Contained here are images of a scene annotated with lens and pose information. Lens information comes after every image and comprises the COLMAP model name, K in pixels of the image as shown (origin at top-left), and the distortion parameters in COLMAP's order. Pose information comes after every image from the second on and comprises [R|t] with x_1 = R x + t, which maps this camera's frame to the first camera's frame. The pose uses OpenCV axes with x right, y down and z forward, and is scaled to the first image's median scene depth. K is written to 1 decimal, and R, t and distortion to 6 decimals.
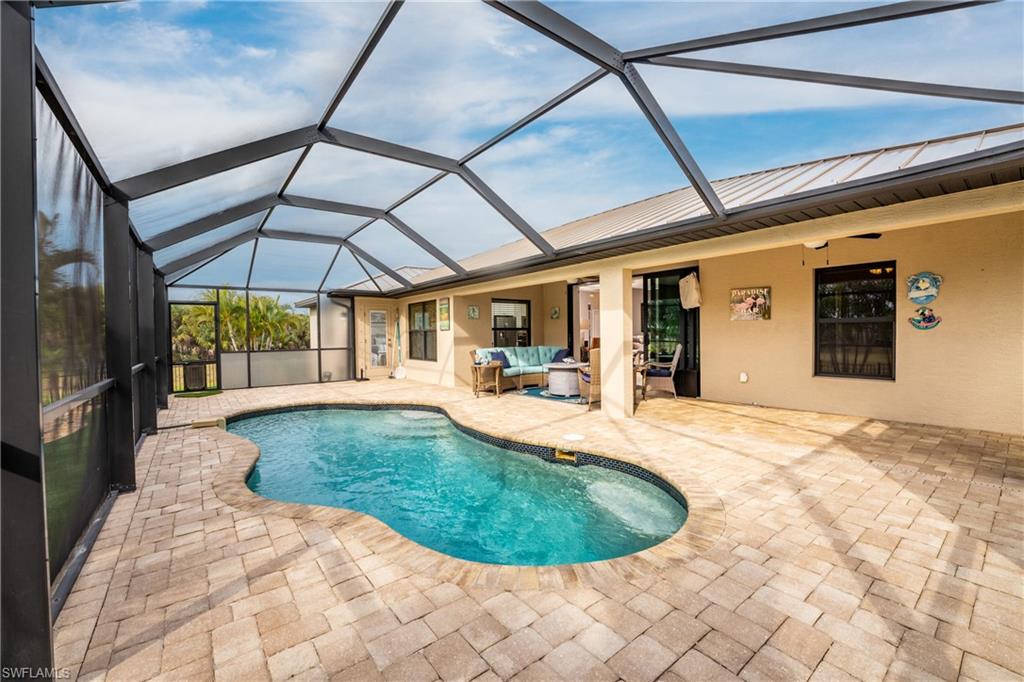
lens RADIAL K [[414.5, 0, 511.0], [0, 414.5, 340.5], [0, 0, 1]] dist [-0.001768, -0.000282]
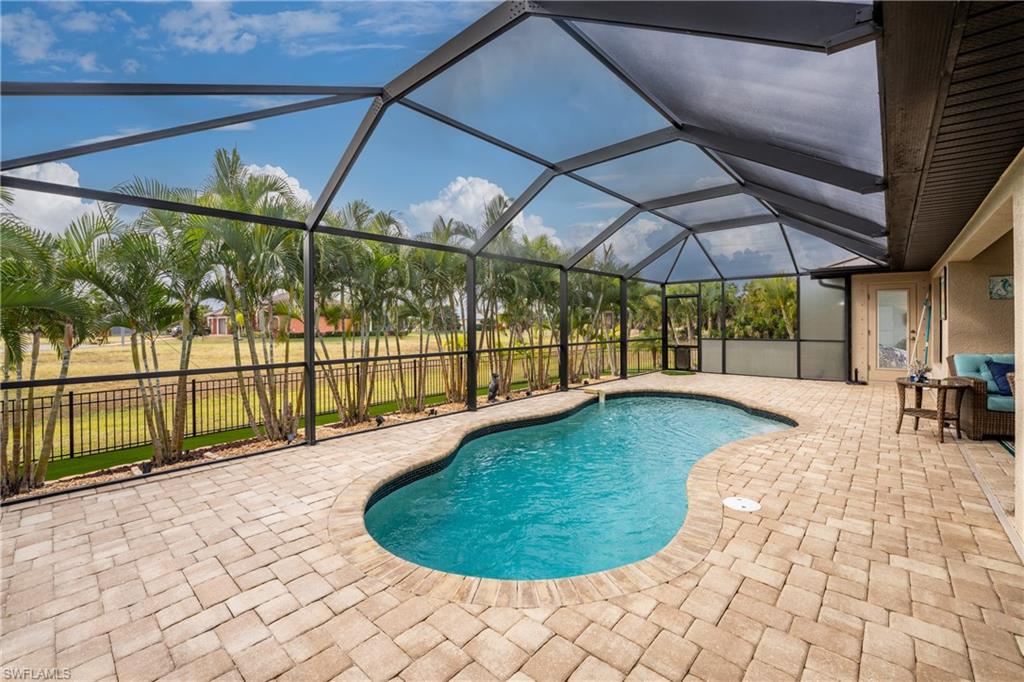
lens RADIAL K [[414.5, 0, 488.8], [0, 414.5, 322.7], [0, 0, 1]] dist [-0.001768, -0.000282]
pose [[0.175009, 0.008500, -0.984530, 0.307326], [-0.009947, 0.999927, 0.006865, -0.016390], [0.984517, 0.008592, 0.175080, 0.234462]]
